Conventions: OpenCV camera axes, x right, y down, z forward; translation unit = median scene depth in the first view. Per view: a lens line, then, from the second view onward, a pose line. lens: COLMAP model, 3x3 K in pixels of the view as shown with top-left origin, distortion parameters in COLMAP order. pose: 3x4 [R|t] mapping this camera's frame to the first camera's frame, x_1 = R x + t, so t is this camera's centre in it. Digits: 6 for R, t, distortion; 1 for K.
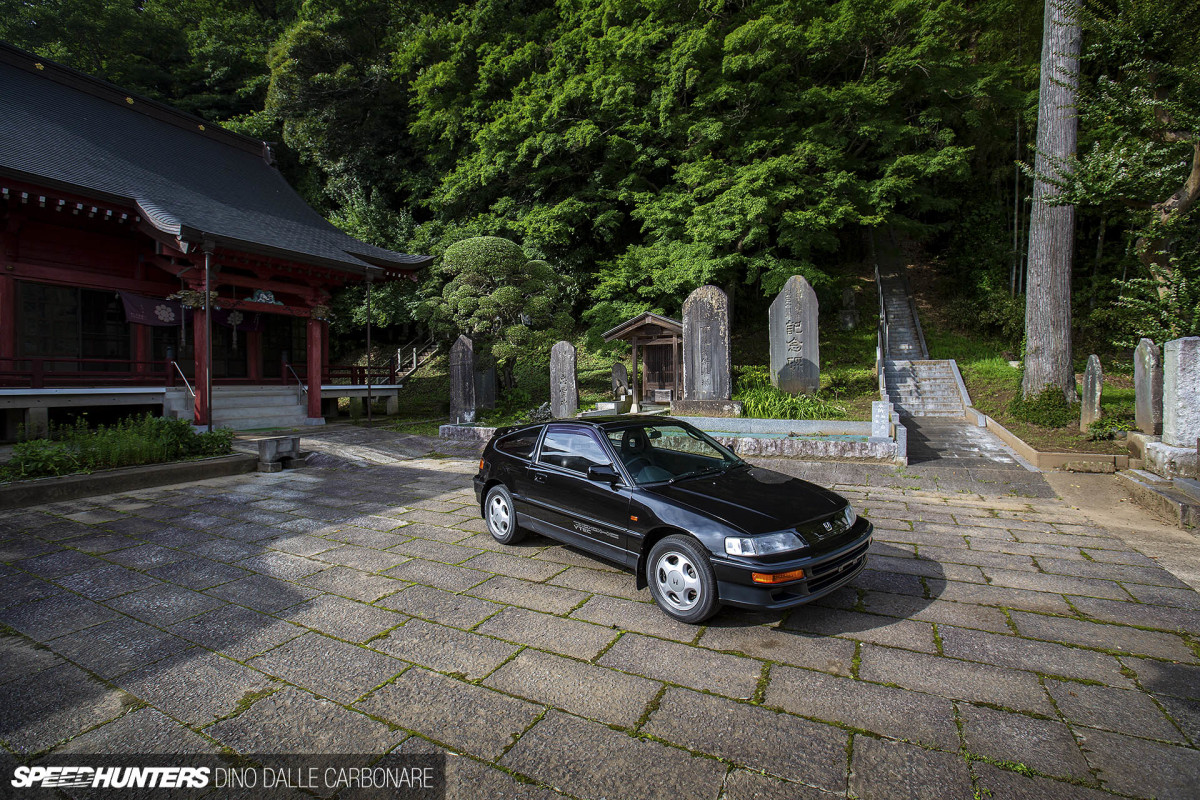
lens RADIAL K [[548.6, 0, 607.2], [0, 548.6, 394.7], [0, 0, 1]] dist [-0.048059, 0.012380]
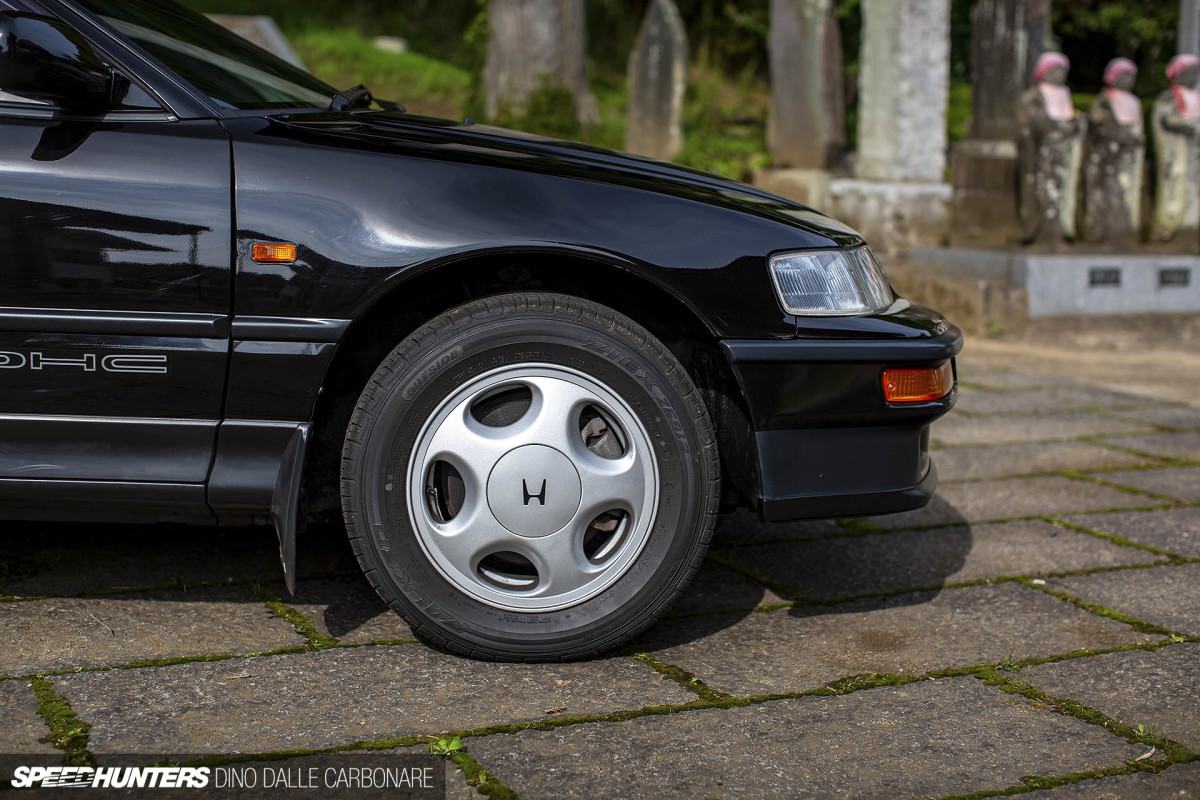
lens RADIAL K [[1725.1, 0, 607.3], [0, 1725.1, 395.3], [0, 0, 1]] dist [-0.096735, 0.000000]
pose [[0.610218, -0.080566, 0.788126, -0.171578], [-0.005721, 0.994342, 0.106076, 0.091044], [-0.792213, -0.069238, 0.606304, 0.217079]]
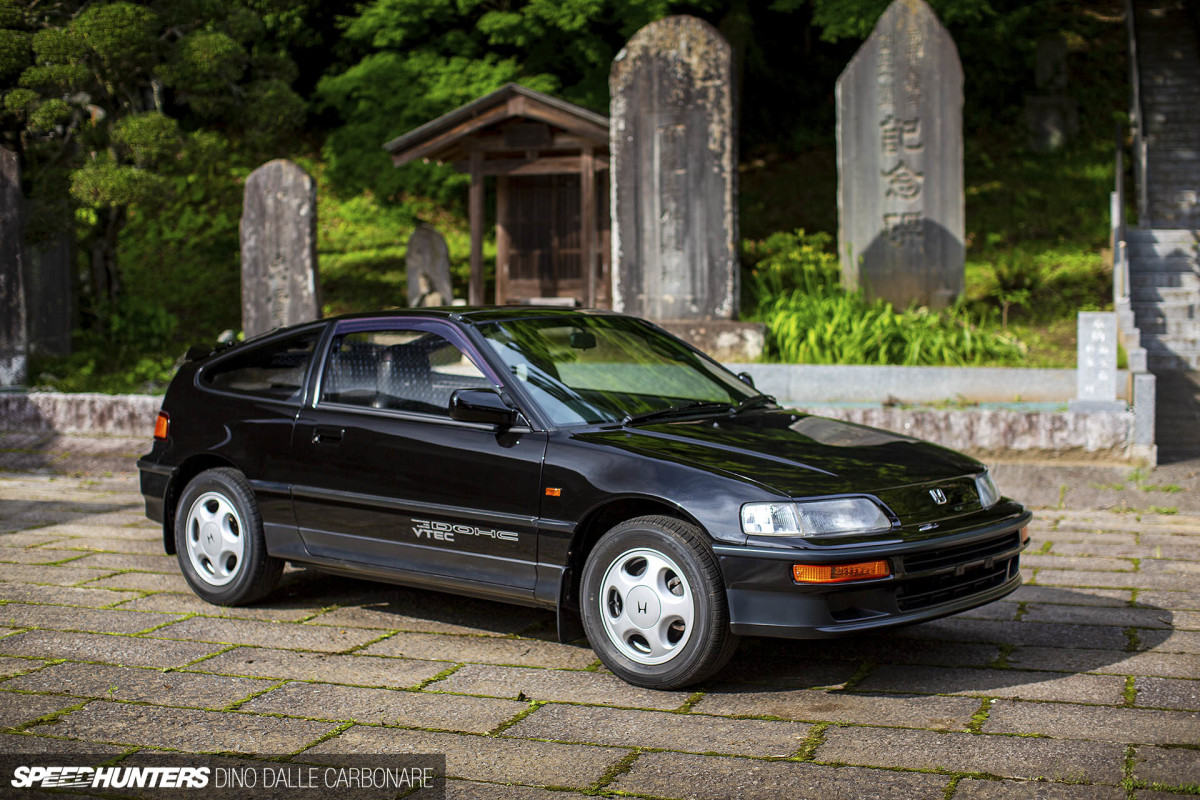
lens RADIAL K [[1725.1, 0, 620.0], [0, 1725.1, 401.6], [0, 0, 1]] dist [-0.096735, 0.000000]
pose [[0.987247, -0.000134, 0.159194, -0.058667], [-0.004037, 0.999657, 0.025878, 0.046271], [-0.159143, -0.026191, 0.986908, -0.219822]]
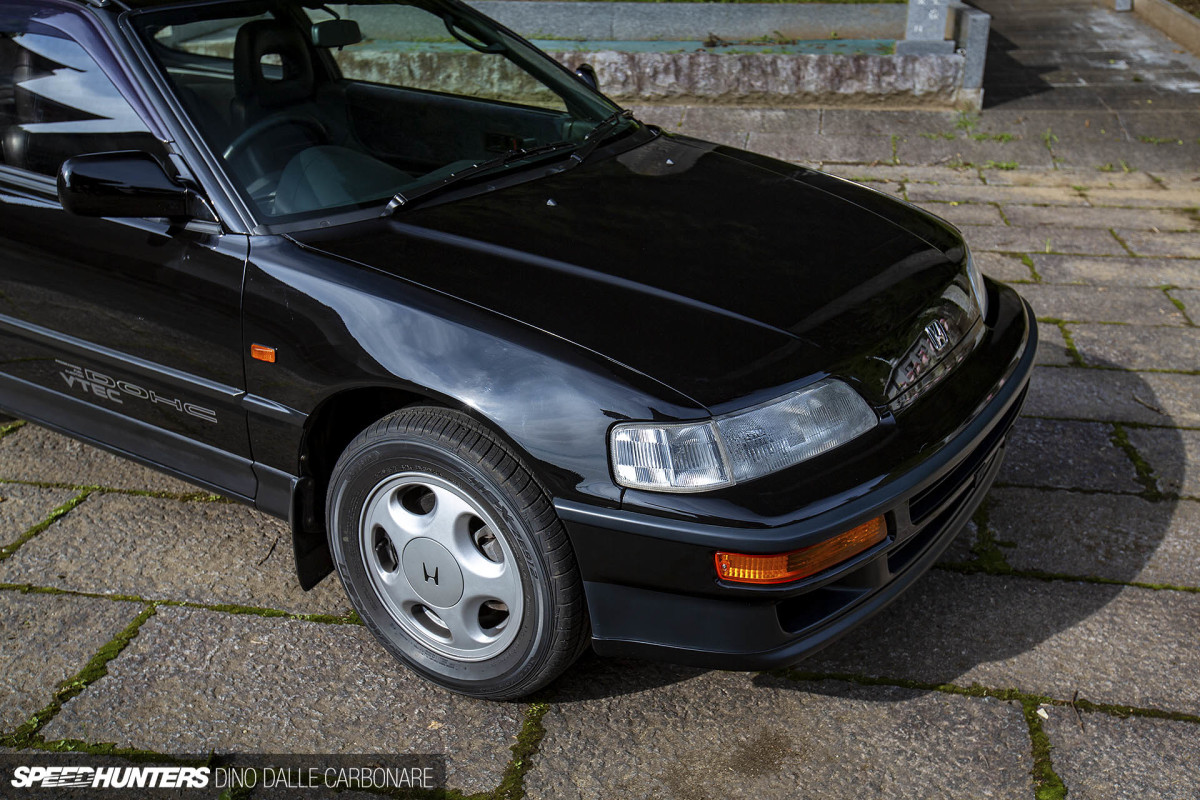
lens RADIAL K [[1120.1, 0, 596.2], [0, 1120.1, 393.4], [0, 0, 1]] dist [0.041613, 0.000000]
pose [[0.965635, -0.099357, 0.240162, 0.031510], [0.007780, 0.934681, 0.355403, 0.021633], [-0.259787, -0.341321, 0.903333, 0.198119]]
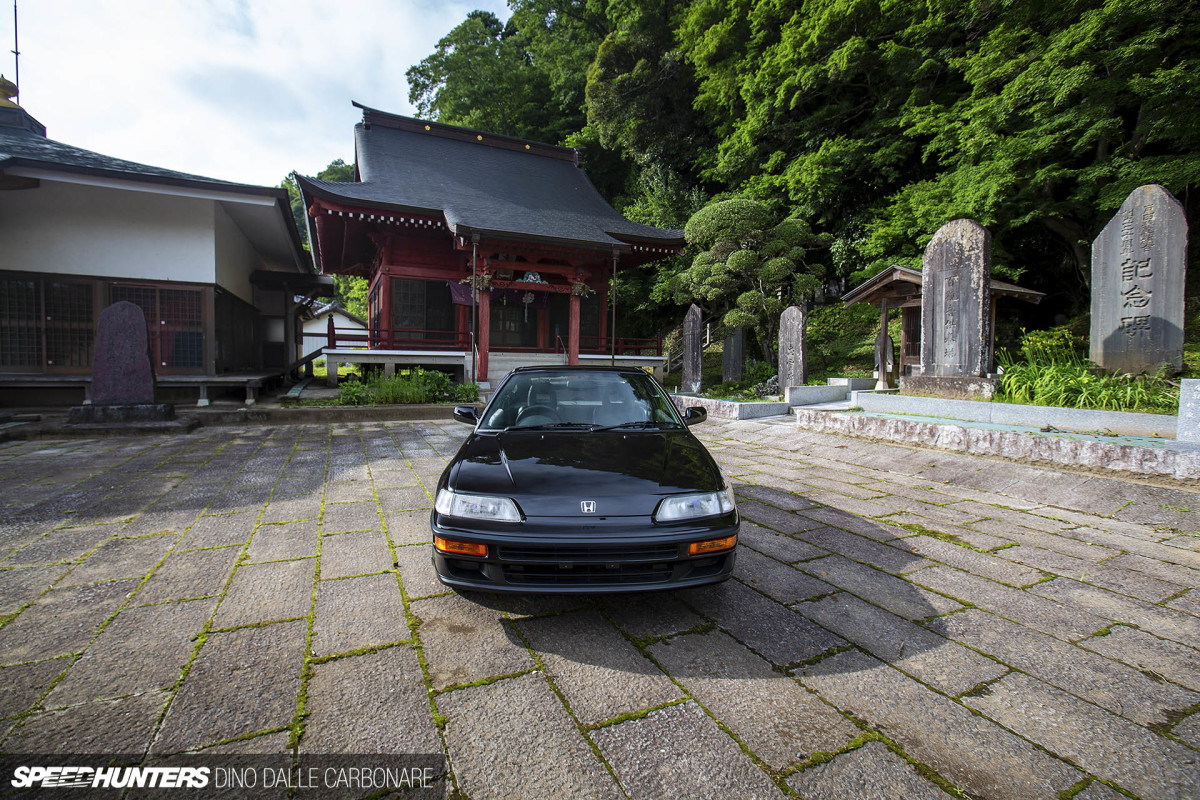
lens RADIAL K [[548.6, 0, 602.7], [0, 548.6, 397.3], [0, 0, 1]] dist [-0.048059, 0.012380]
pose [[0.786841, 0.058808, -0.614348, 0.347877], [-0.036671, 0.998146, 0.048580, 0.026159], [0.616066, -0.015696, 0.787538, 0.185345]]
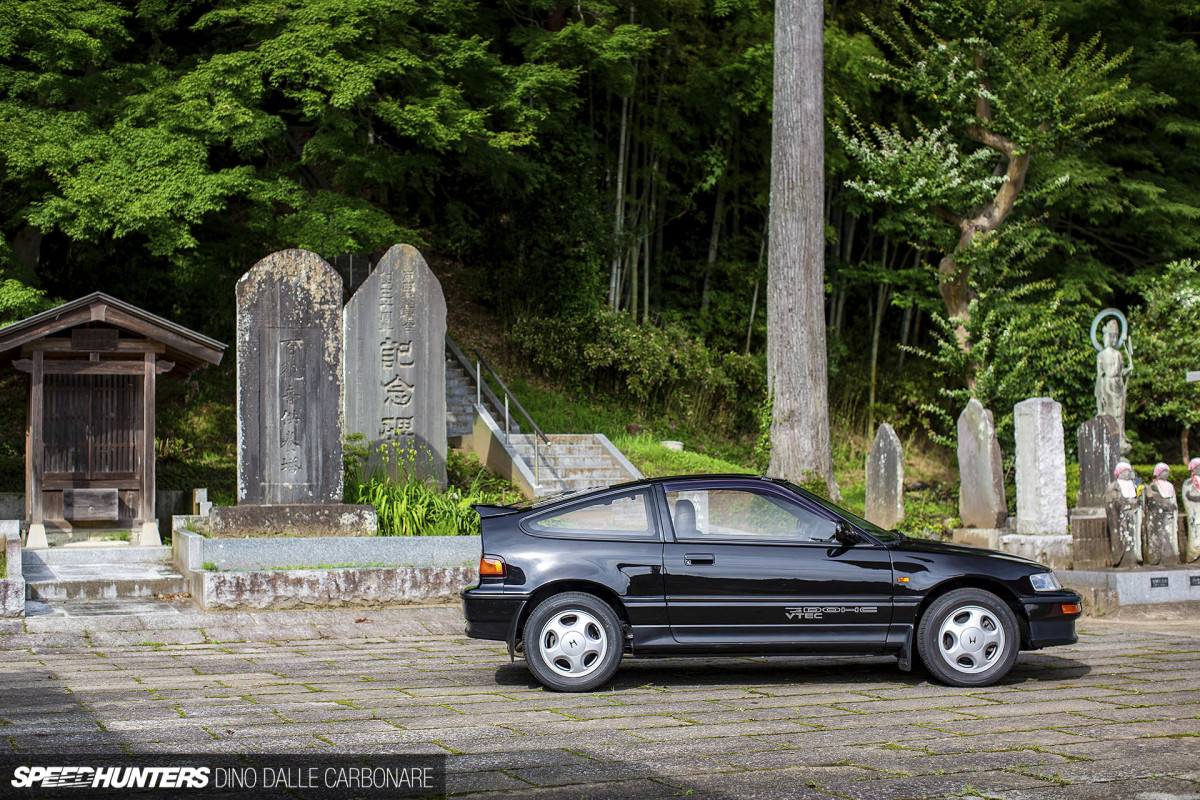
lens RADIAL K [[1725.1, 0, 636.9], [0, 1725.1, 408.7], [0, 0, 1]] dist [-0.096735, 0.000000]
pose [[0.647604, 0.041667, 0.760837, -0.933678], [0.031708, 0.996165, -0.081543, 0.073511], [-0.761317, 0.076933, 0.643799, -0.153206]]
